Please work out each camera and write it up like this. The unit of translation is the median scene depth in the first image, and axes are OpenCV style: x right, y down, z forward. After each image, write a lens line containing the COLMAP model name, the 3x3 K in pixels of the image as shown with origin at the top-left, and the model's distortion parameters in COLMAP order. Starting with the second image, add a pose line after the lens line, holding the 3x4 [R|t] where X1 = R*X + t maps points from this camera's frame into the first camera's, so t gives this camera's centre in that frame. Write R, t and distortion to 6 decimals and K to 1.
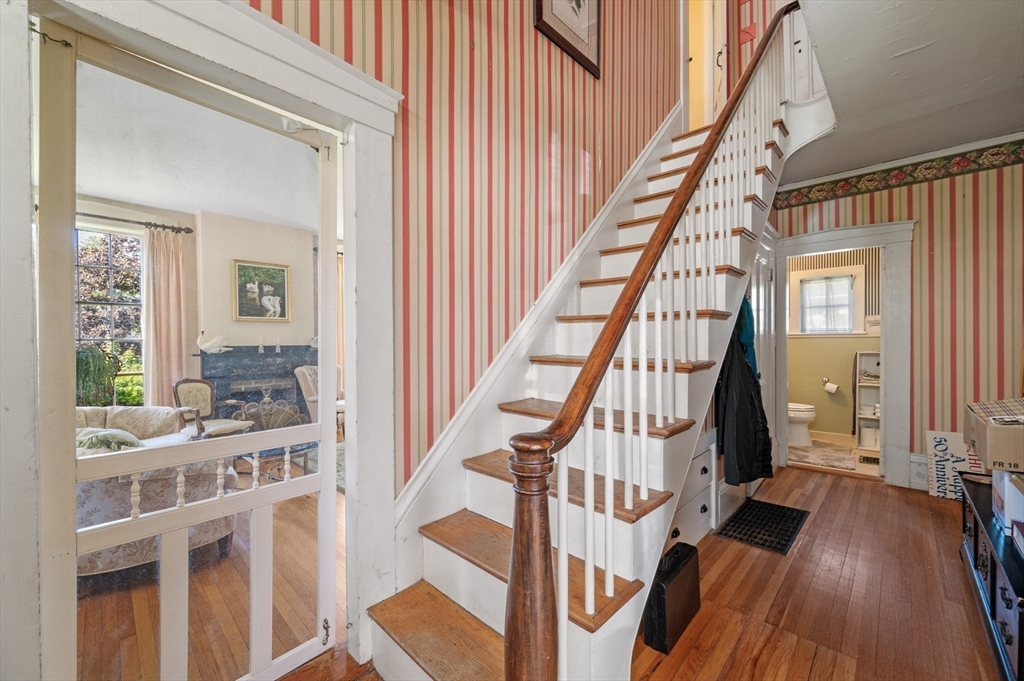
lens RADIAL K [[401.8, 0, 506.9], [0, 401.8, 342.3], [0, 0, 1]] dist [0.002676, 0.000126]
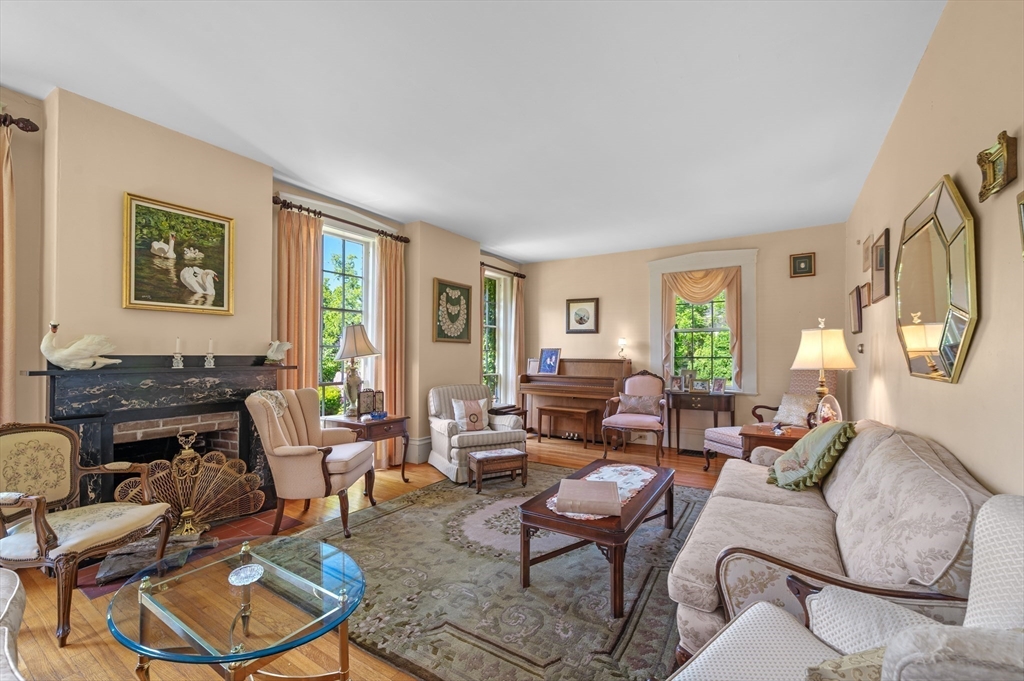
lens RADIAL K [[420.3, 0, 510.6], [0, 420.3, 346.0], [0, 0, 1]] dist [0.002439, 0.000190]
pose [[0.980800, 0.015972, 0.194361, -0.282599], [-0.011948, 0.999690, -0.021857, 0.002756], [-0.194650, 0.019115, 0.980687, 0.352629]]
